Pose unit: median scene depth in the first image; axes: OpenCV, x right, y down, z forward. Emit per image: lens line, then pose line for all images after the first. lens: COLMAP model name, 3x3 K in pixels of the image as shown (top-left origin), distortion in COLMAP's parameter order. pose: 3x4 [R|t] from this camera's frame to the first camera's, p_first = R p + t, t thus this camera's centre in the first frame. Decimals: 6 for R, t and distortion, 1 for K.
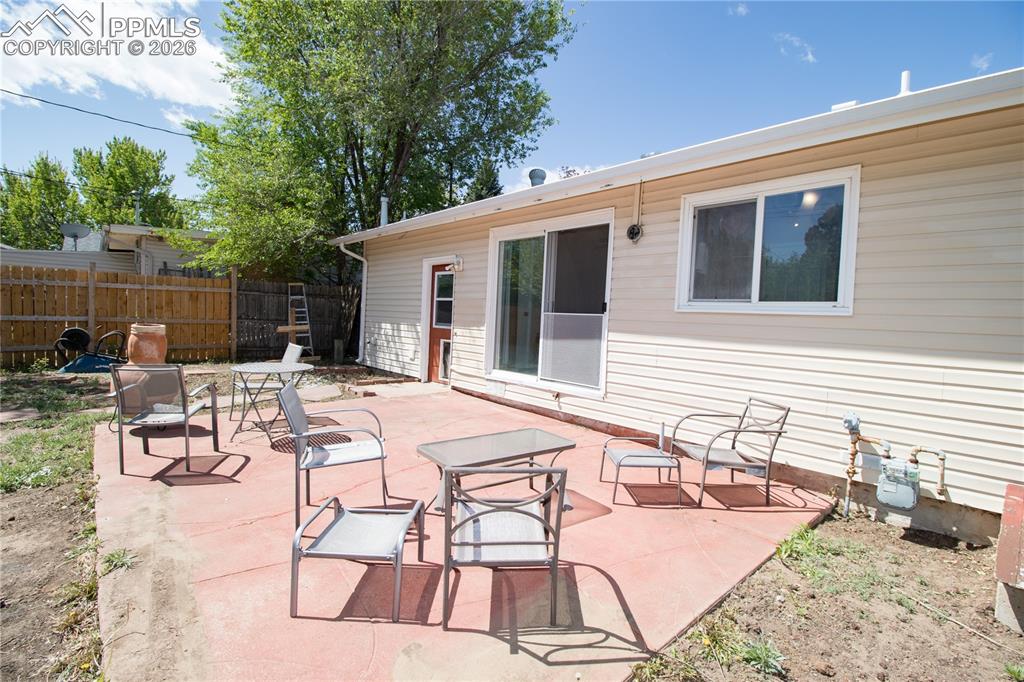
lens RADIAL K [[472.0, 0, 525.4], [0, 472.0, 330.2], [0, 0, 1]] dist [0.007080, -0.018003]
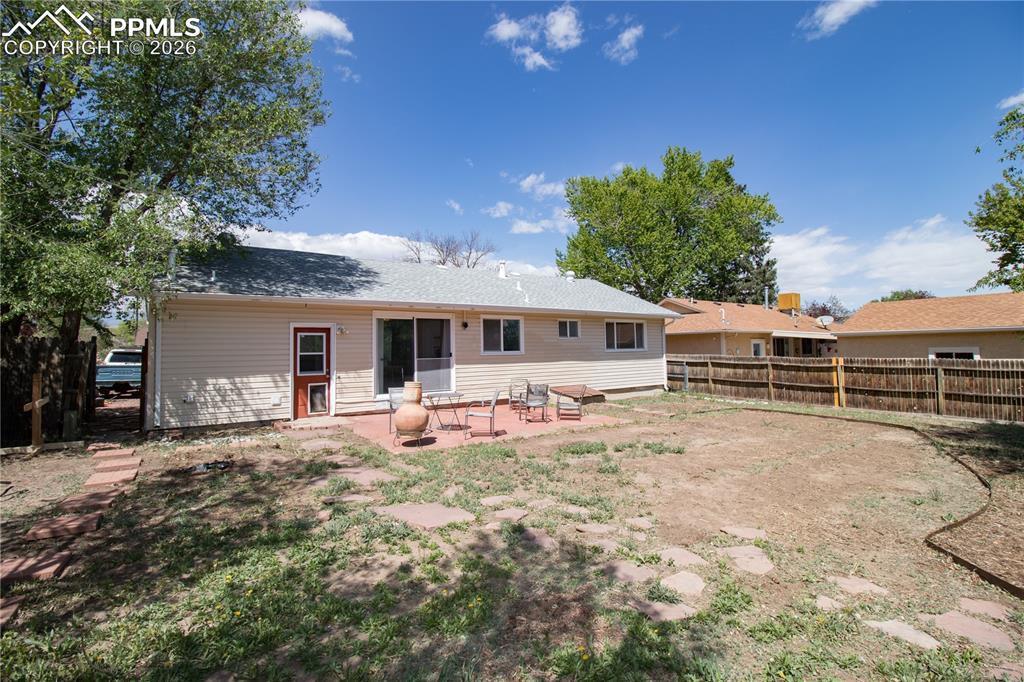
lens RADIAL K [[472.0, 0, 525.4], [0, 472.0, 330.2], [0, 0, 1]] dist [0.007080, -0.018003]
pose [[0.134801, 0.026371, 0.990522, -1.631582], [0.073121, 0.996655, -0.036485, -0.043917], [-0.988171, 0.077346, 0.132422, 0.243033]]
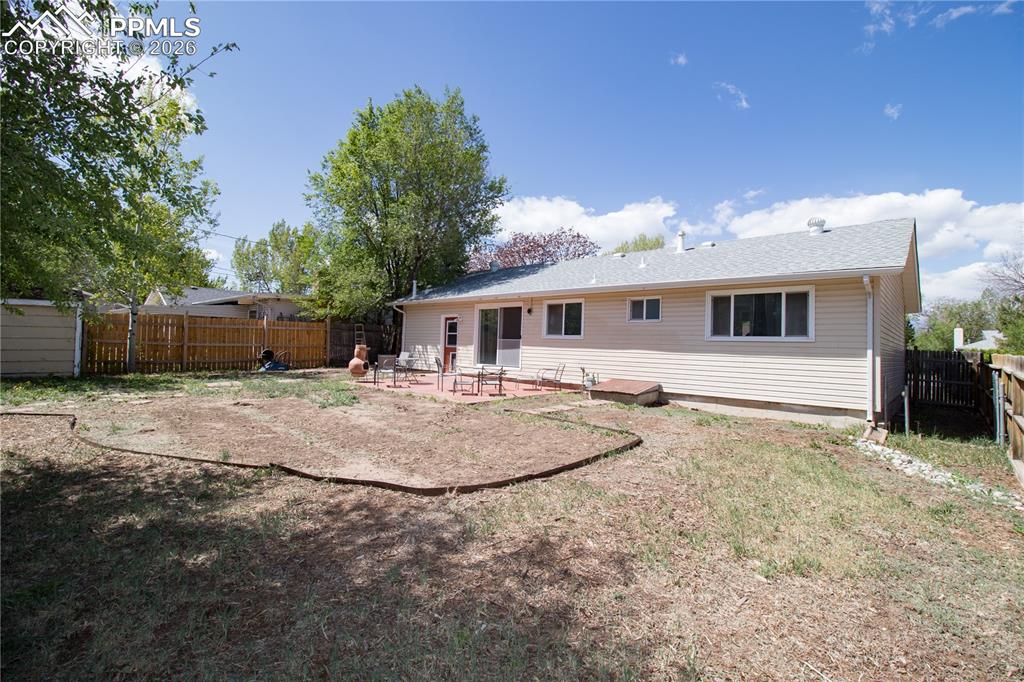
lens RADIAL K [[472.0, 0, 525.4], [0, 472.0, 330.2], [0, 0, 1]] dist [0.007080, -0.018003]
pose [[0.996063, -0.007879, 0.088301, -0.033998], [0.013014, 0.998247, -0.057731, 0.053951], [-0.087692, 0.058653, 0.994419, -1.320043]]
